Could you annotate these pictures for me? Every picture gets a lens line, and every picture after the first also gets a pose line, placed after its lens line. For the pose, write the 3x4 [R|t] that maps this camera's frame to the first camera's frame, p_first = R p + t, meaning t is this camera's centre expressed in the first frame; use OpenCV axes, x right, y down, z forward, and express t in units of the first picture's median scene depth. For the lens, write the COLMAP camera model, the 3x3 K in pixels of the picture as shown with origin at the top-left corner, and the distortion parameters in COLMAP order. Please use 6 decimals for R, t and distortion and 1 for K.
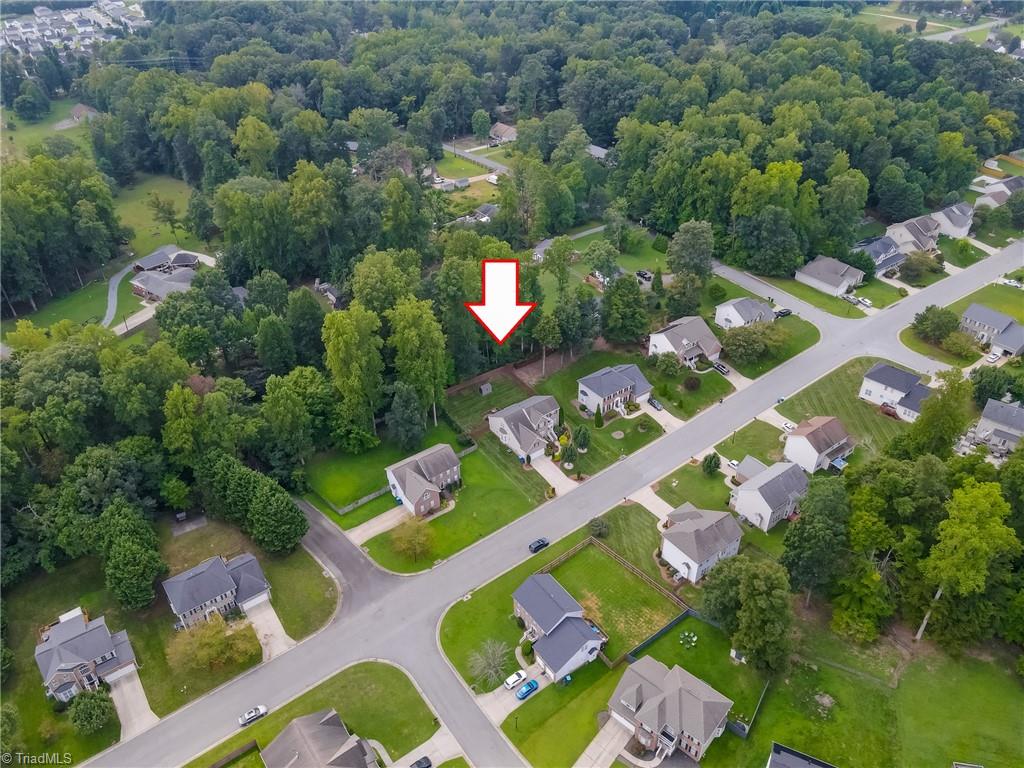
lens RADIAL K [[751.1, 0, 512.0], [0, 751.1, 384.0], [0, 0, 1]] dist [-0.001502, 0.041797]
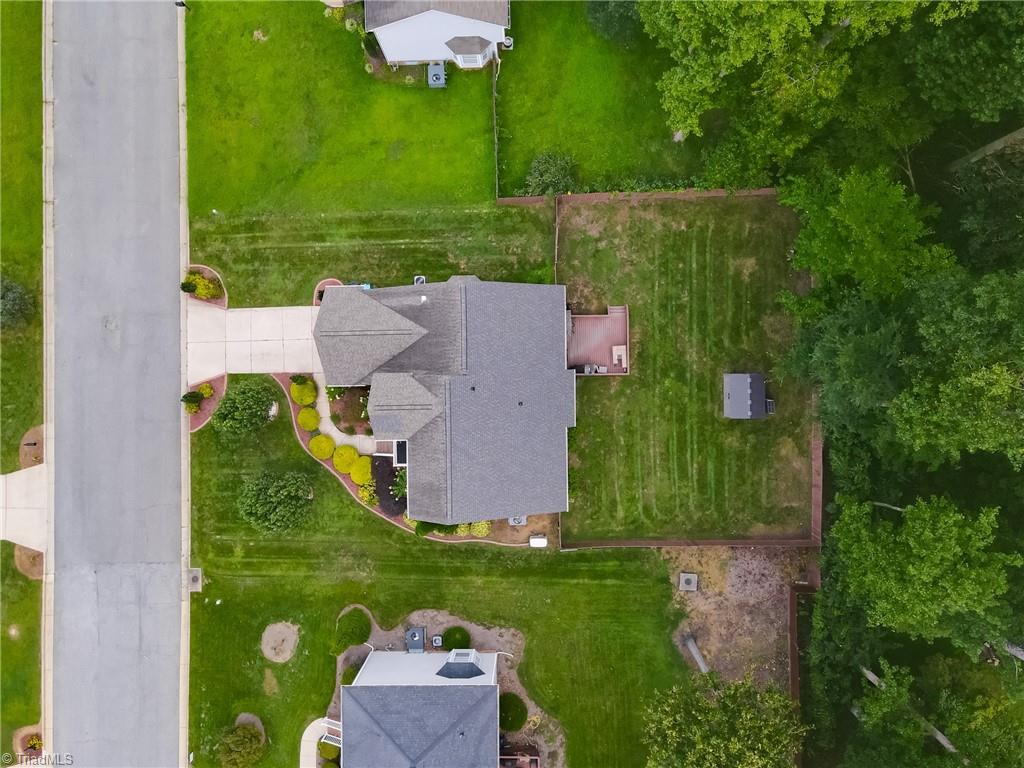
lens RADIAL K [[751.1, 0, 512.0], [0, 751.1, 384.0], [0, 0, 1]] dist [-0.001502, 0.041797]
pose [[-0.586487, 0.809103, 0.037209, -0.003384], [-0.440021, -0.356850, 0.824039, -0.187218], [0.680011, 0.466915, 0.565310, 0.905668]]
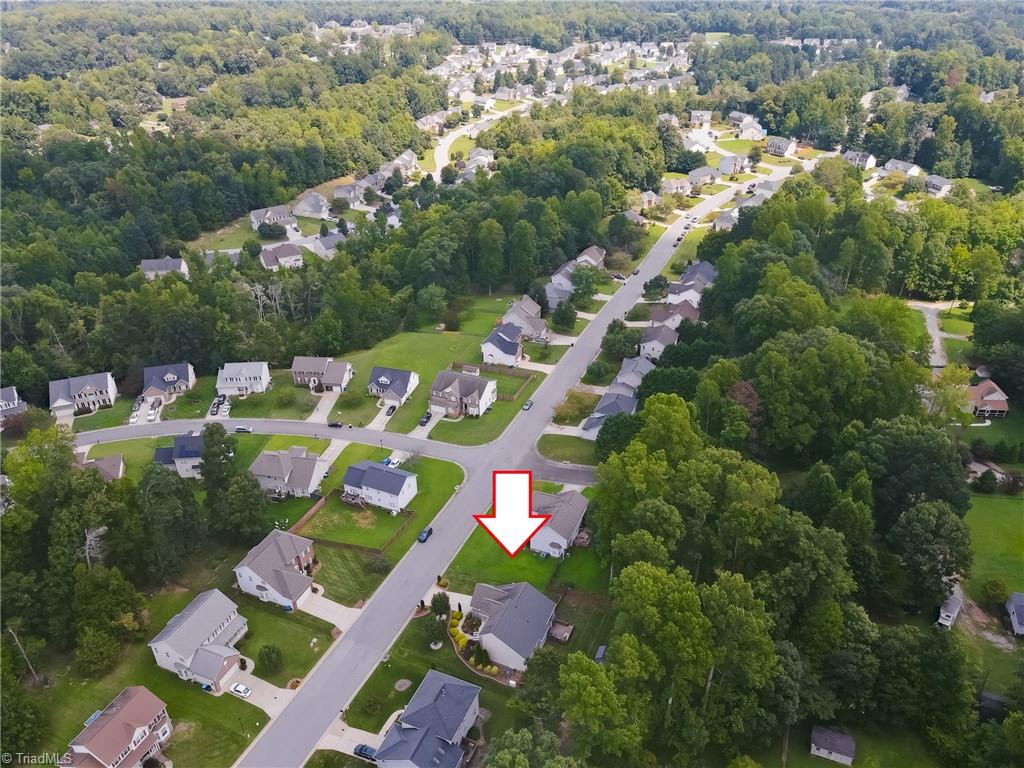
lens RADIAL K [[751.1, 0, 512.0], [0, 751.1, 384.0], [0, 0, 1]] dist [-0.001502, 0.041797]
pose [[-0.863825, 0.275911, -0.421521, 0.295775], [-0.274111, 0.444602, 0.852755, -0.768089], [0.422694, 0.852175, -0.308428, 1.088182]]
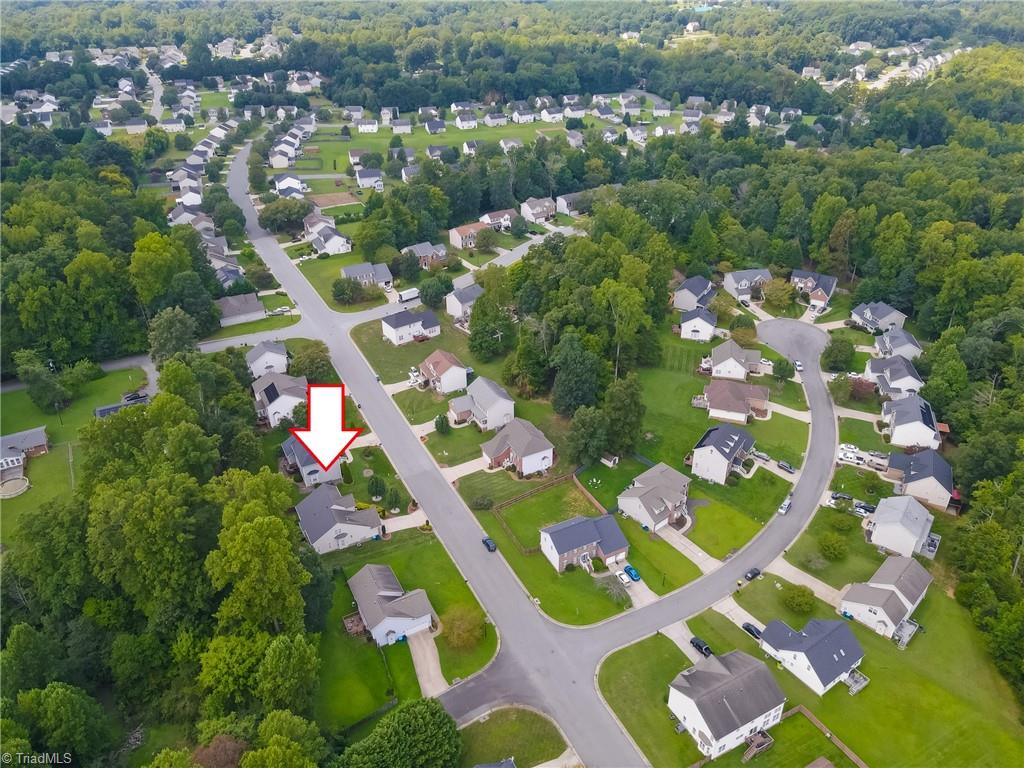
lens RADIAL K [[751.1, 0, 512.0], [0, 751.1, 384.0], [0, 0, 1]] dist [-0.001502, 0.041797]
pose [[0.152782, -0.497824, 0.853715, -0.694733], [0.578306, 0.745543, 0.331252, -0.268582], [-0.801386, 0.443099, 0.401801, 0.394507]]
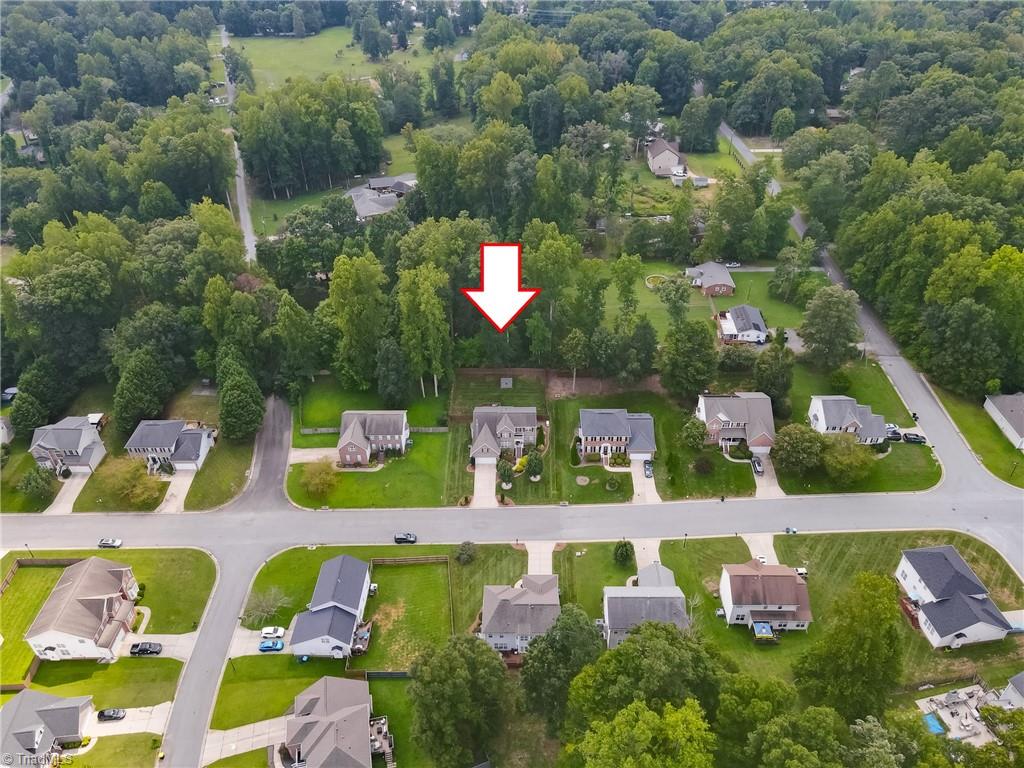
lens RADIAL K [[751.1, 0, 512.0], [0, 751.1, 384.0], [0, 0, 1]] dist [-0.001502, 0.041797]
pose [[0.795046, 0.361497, -0.487054, 0.499788], [-0.343235, 0.930193, 0.130119, -0.135487], [0.500092, 0.063723, 0.863625, 0.187214]]
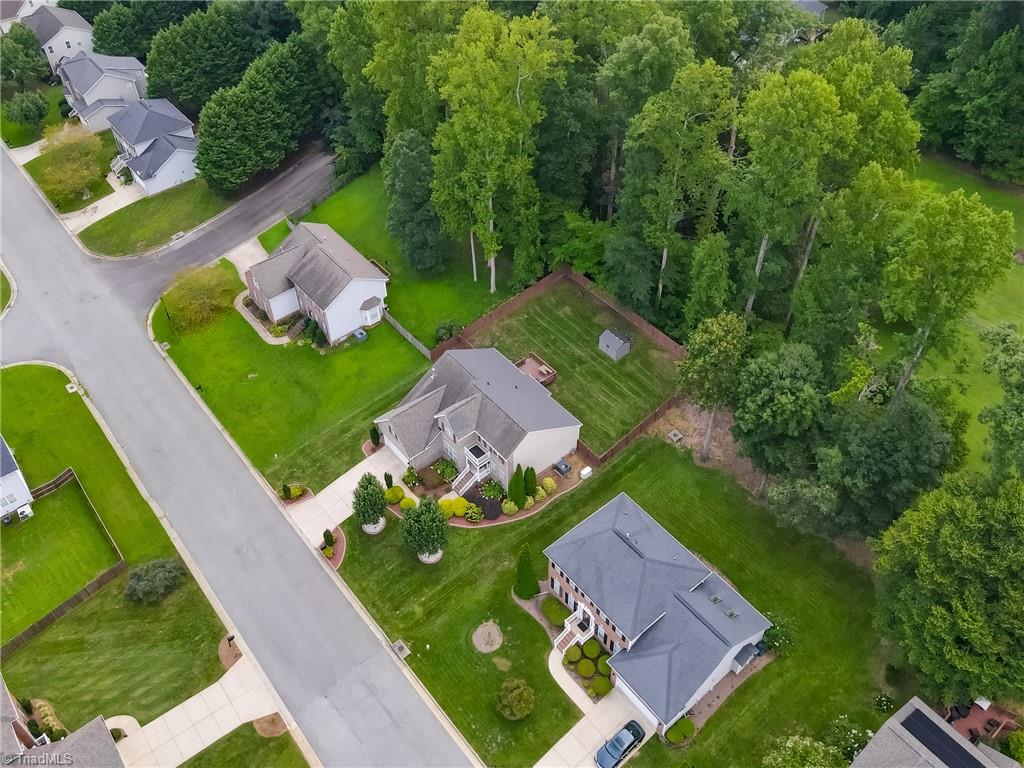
lens RADIAL K [[891.2, 0, 511.3], [0, 891.2, 313.9], [0, 0, 1]] dist [-0.013239, 0.075183]
pose [[0.047933, 0.674770, -0.736470, 0.373080], [-0.566062, 0.625838, 0.536564, -0.280542], [0.822968, 0.391168, 0.411960, 0.824376]]
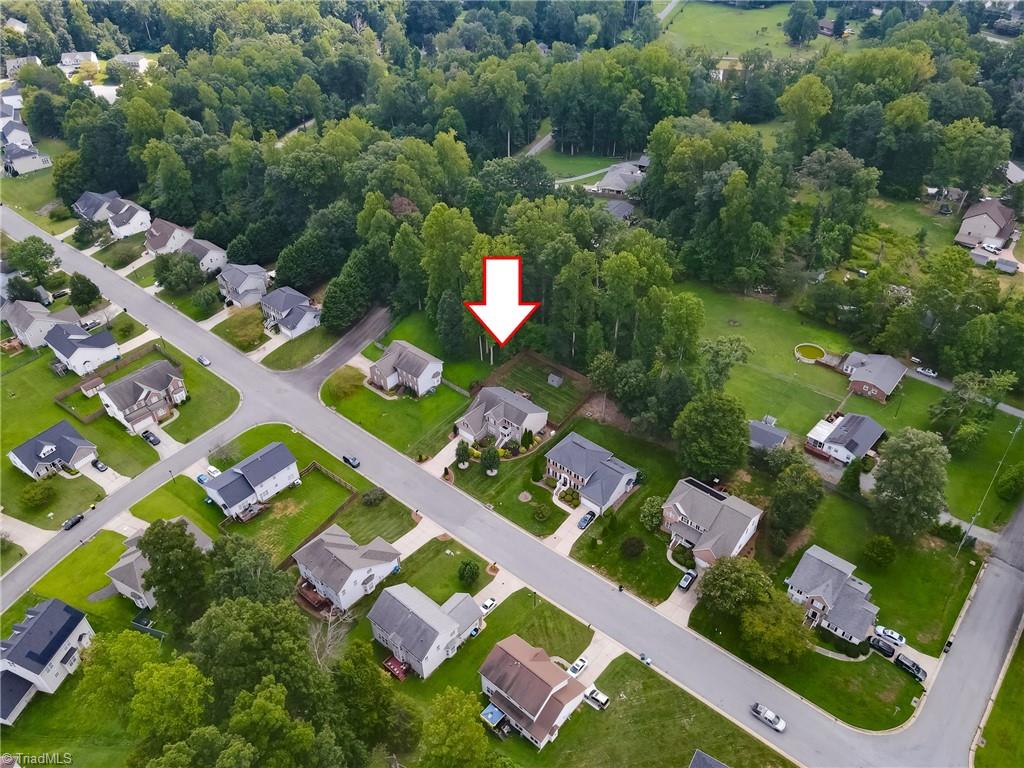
lens RADIAL K [[751.1, 0, 512.0], [0, 751.1, 384.0], [0, 0, 1]] dist [-0.001502, 0.041797]
pose [[0.217775, 0.609546, -0.762252, 0.755107], [-0.552567, 0.720776, 0.418511, -0.397013], [0.804515, 0.330054, 0.493782, 0.559713]]
